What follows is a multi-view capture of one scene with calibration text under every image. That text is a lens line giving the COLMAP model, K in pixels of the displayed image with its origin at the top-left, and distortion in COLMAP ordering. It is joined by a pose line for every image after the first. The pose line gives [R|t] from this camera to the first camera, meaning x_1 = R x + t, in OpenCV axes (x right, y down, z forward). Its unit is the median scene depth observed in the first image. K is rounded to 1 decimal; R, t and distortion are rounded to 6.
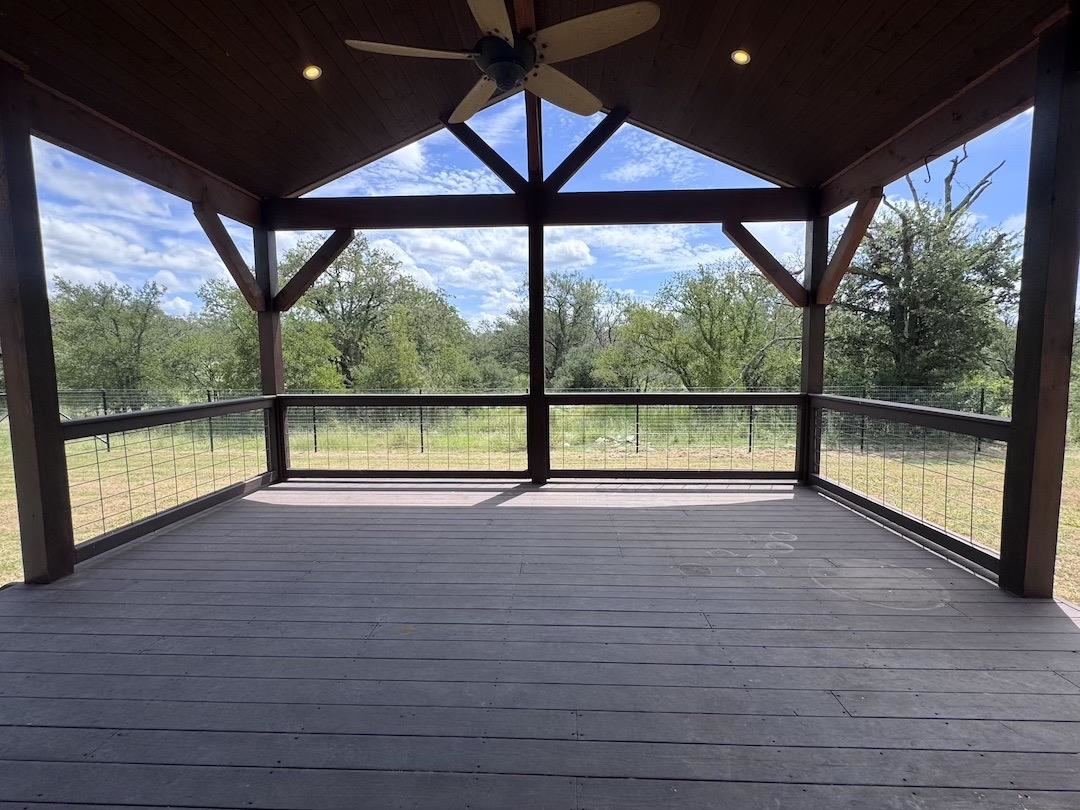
lens RADIAL K [[502.1, 0, 538.2], [0, 502.1, 404.5], [0, 0, 1]] dist [-0.000534, -0.000674]
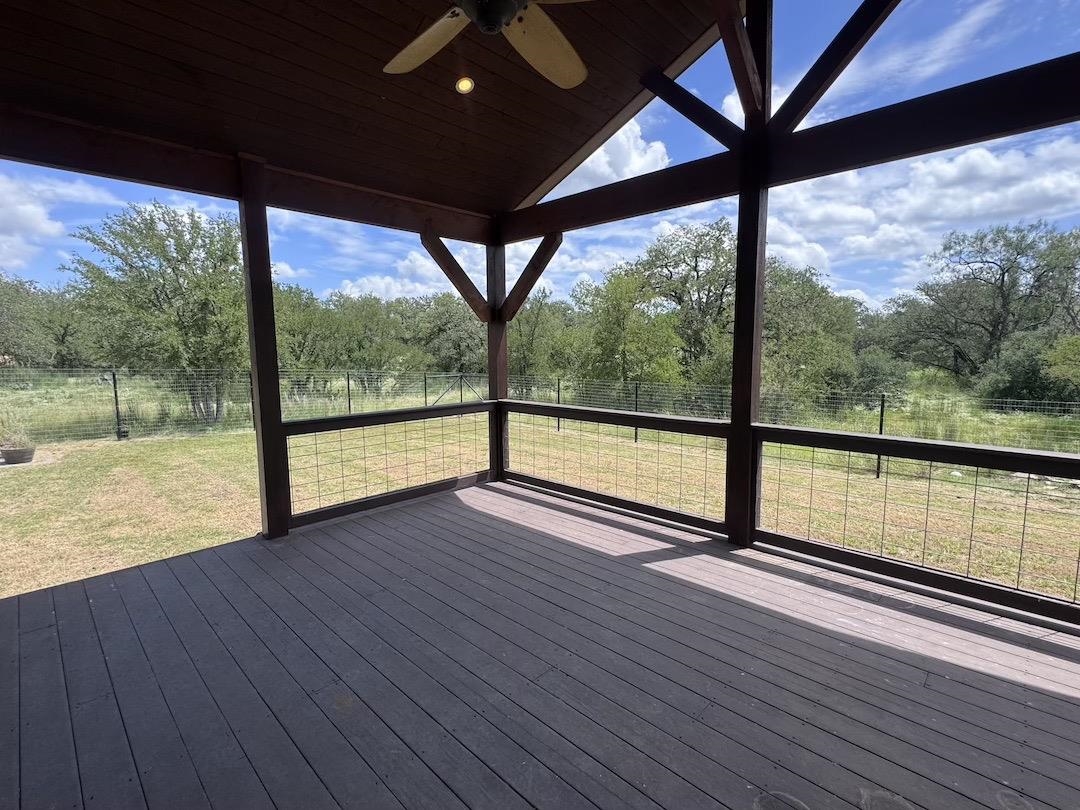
lens RADIAL K [[502.1, 0, 539.4], [0, 502.1, 405.2], [0, 0, 1]] dist [-0.000534, -0.000674]
pose [[0.751132, 0.076281, -0.655730, 0.254652], [-0.057203, 0.997086, 0.050466, -0.068501], [0.657669, -0.000397, 0.753307, 0.256115]]
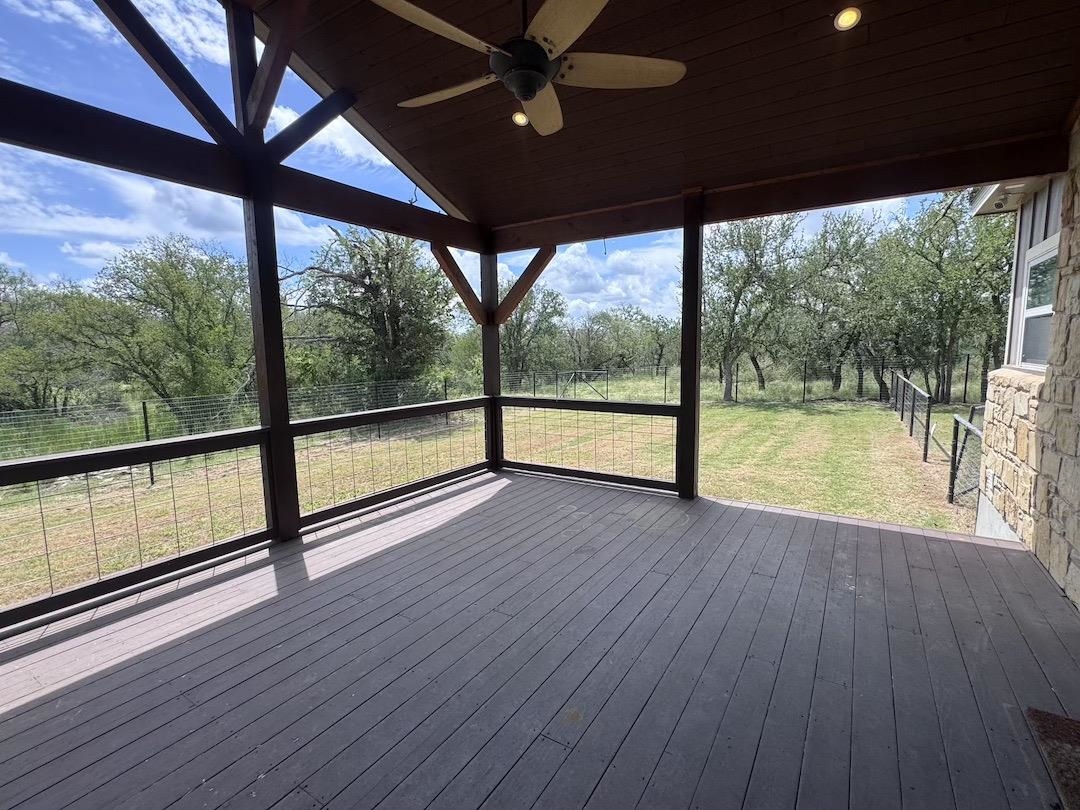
lens RADIAL K [[502.1, 0, 534.6], [0, 502.1, 407.5], [0, 0, 1]] dist [-0.000534, -0.000674]
pose [[0.507777, -0.100825, 0.855568, -0.456228], [0.085765, 0.994110, 0.066251, -0.065109], [-0.857209, 0.039737, 0.513433, 0.274686]]
